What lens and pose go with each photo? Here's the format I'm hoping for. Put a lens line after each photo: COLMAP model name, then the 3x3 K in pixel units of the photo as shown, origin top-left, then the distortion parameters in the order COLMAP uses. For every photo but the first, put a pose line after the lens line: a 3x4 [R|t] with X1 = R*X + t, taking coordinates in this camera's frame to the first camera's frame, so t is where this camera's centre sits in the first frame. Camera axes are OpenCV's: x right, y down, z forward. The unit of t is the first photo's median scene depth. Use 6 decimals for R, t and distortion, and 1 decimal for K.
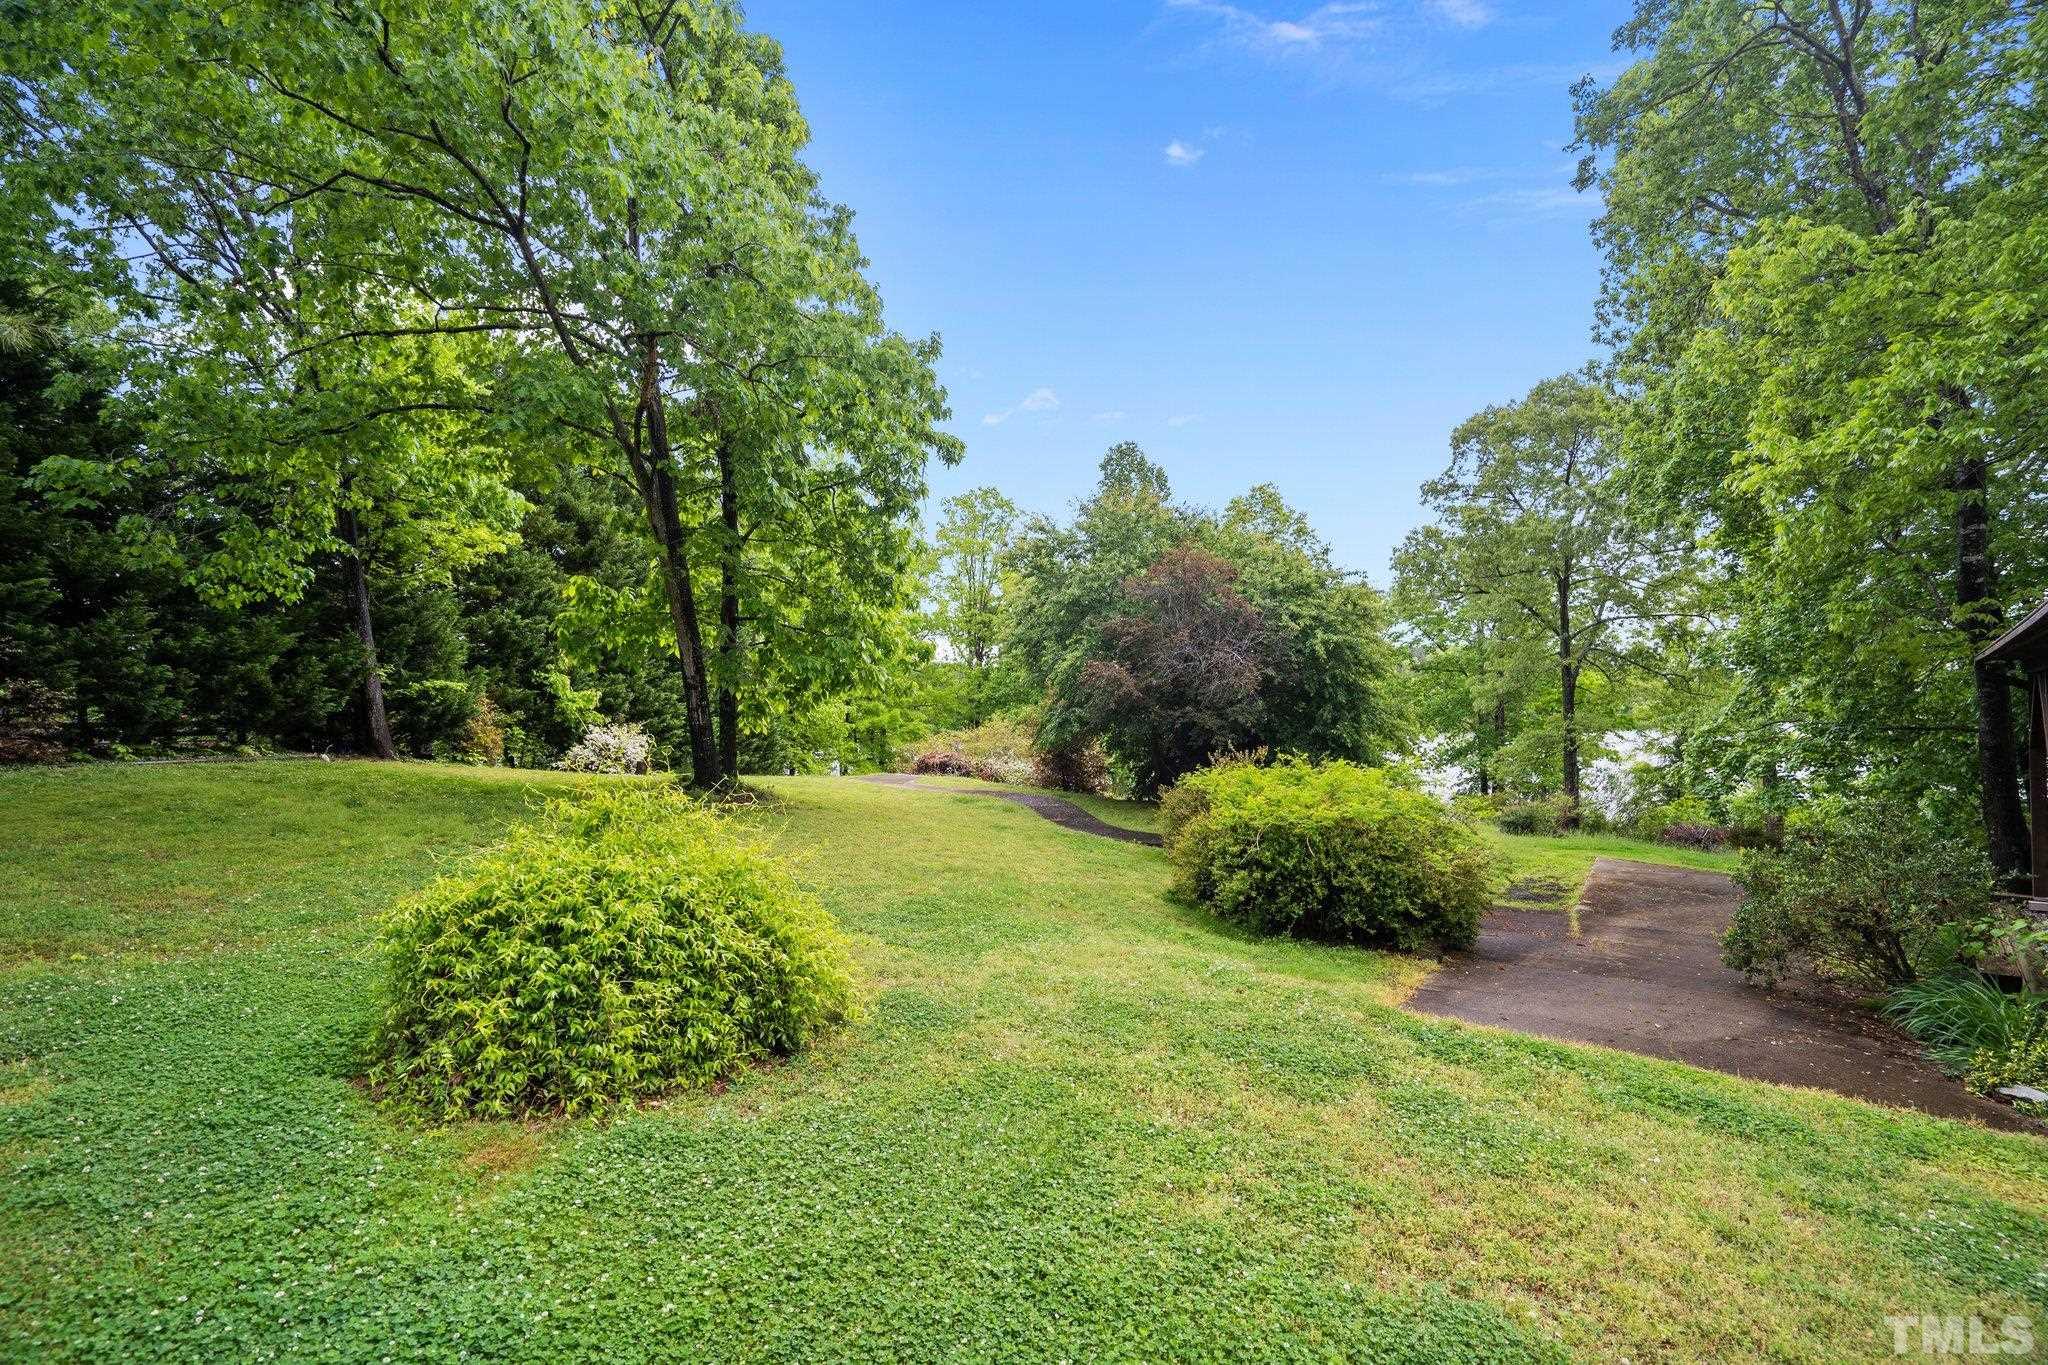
lens RADIAL K [[959.8, 0, 1017.0], [0, 959.8, 693.8], [0, 0, 1]] dist [-0.050446, 0.016881]
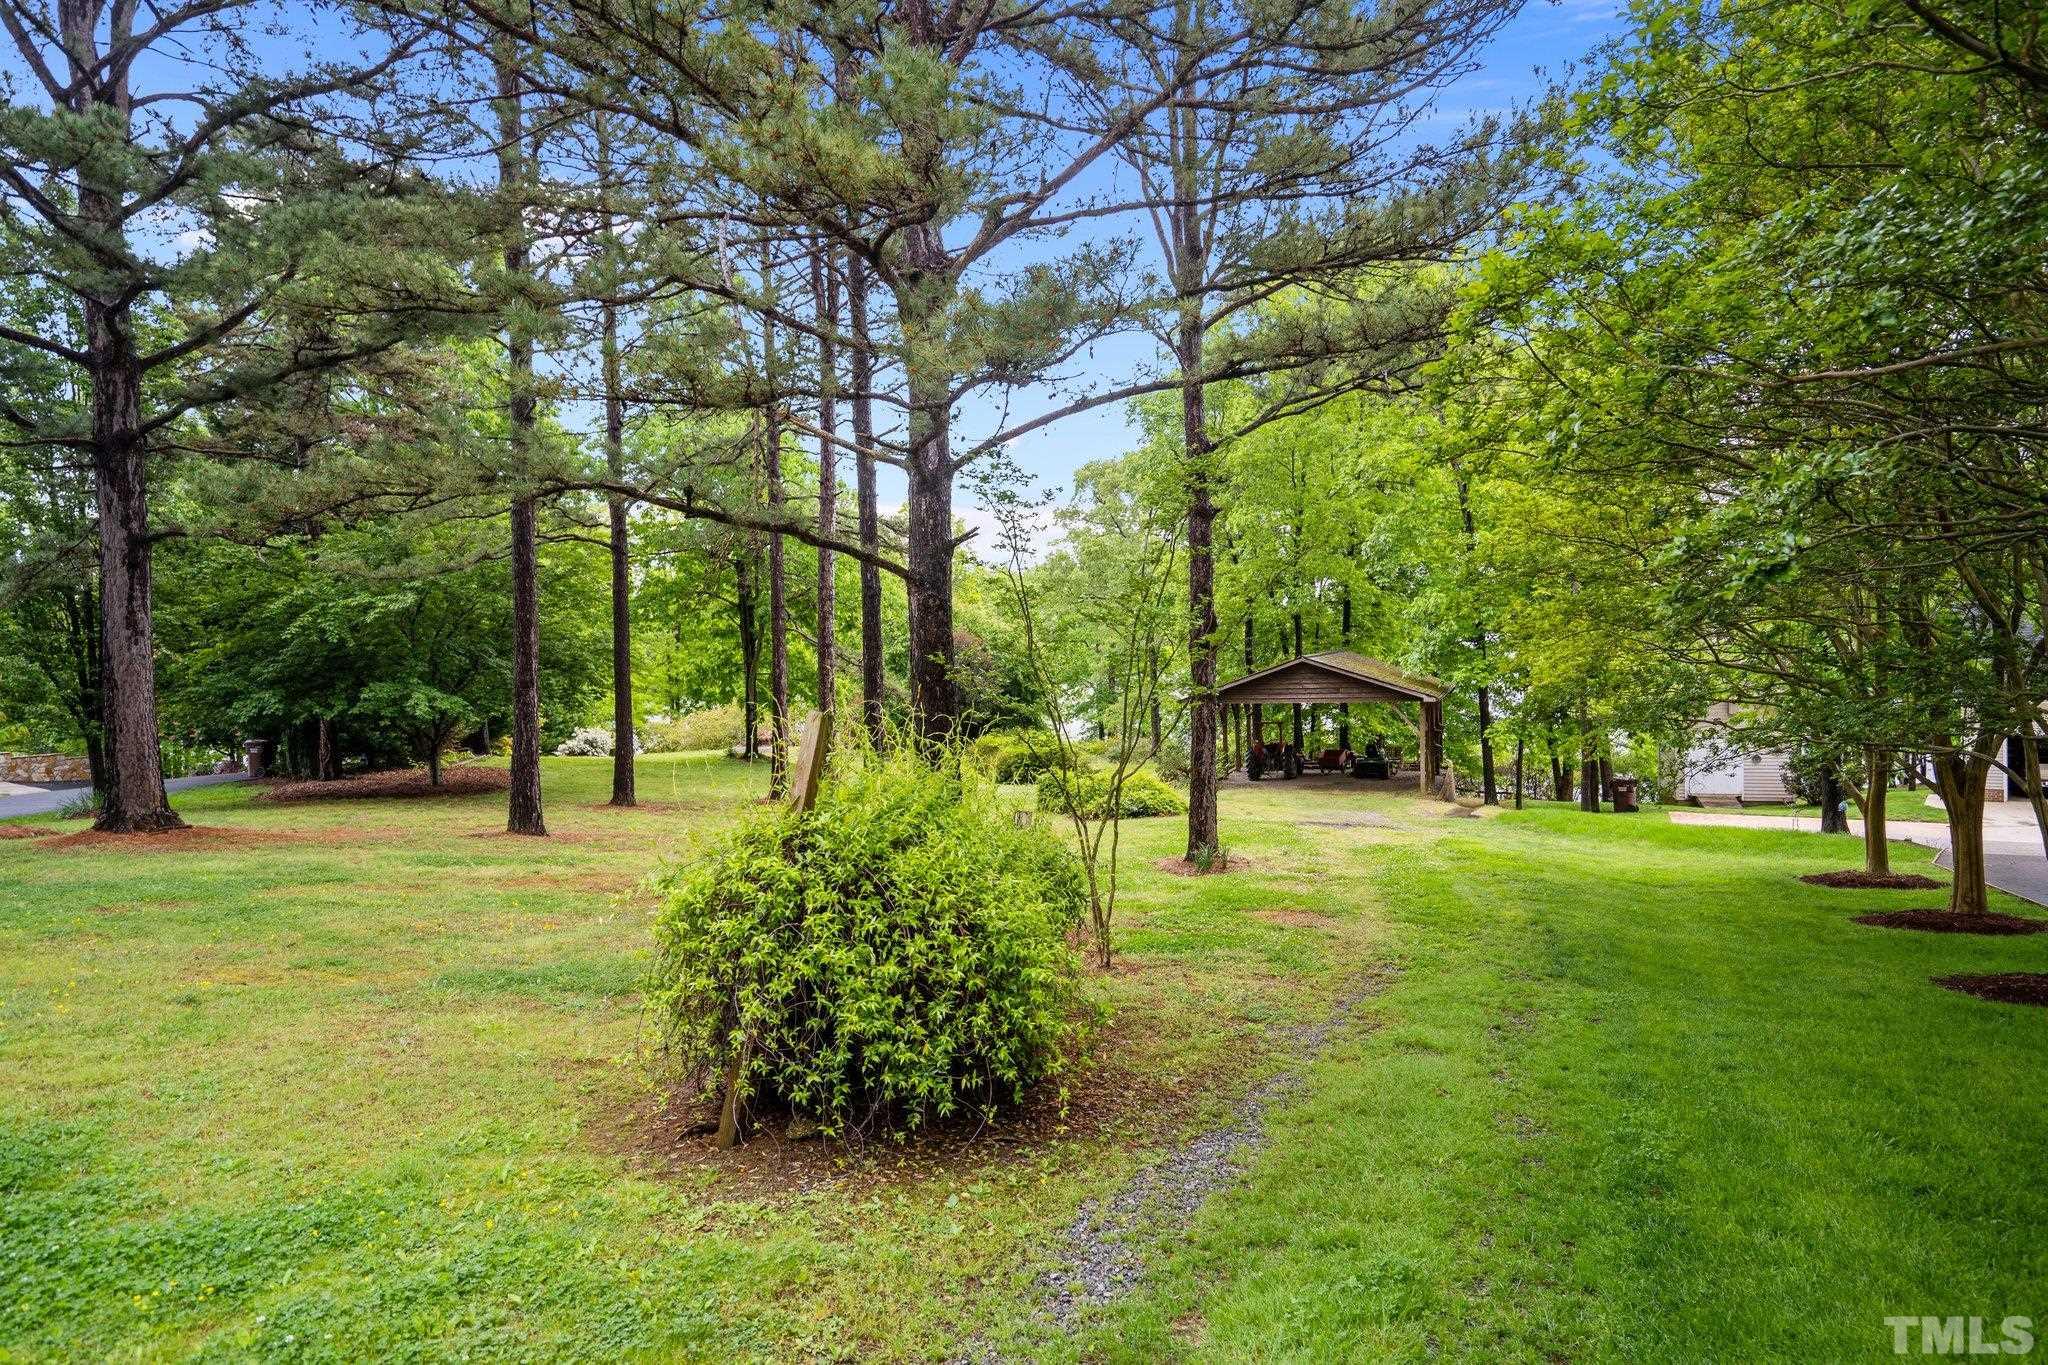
lens RADIAL K [[1247.2, 0, 1018.2], [0, 1247.2, 675.6], [0, 0, 1]] dist [0.005755, 0.000381]
pose [[0.924817, -0.018993, 0.379937, -0.640194], [0.003936, 0.999177, 0.040366, -0.151089], [-0.380391, -0.035835, 0.924131, -1.343668]]
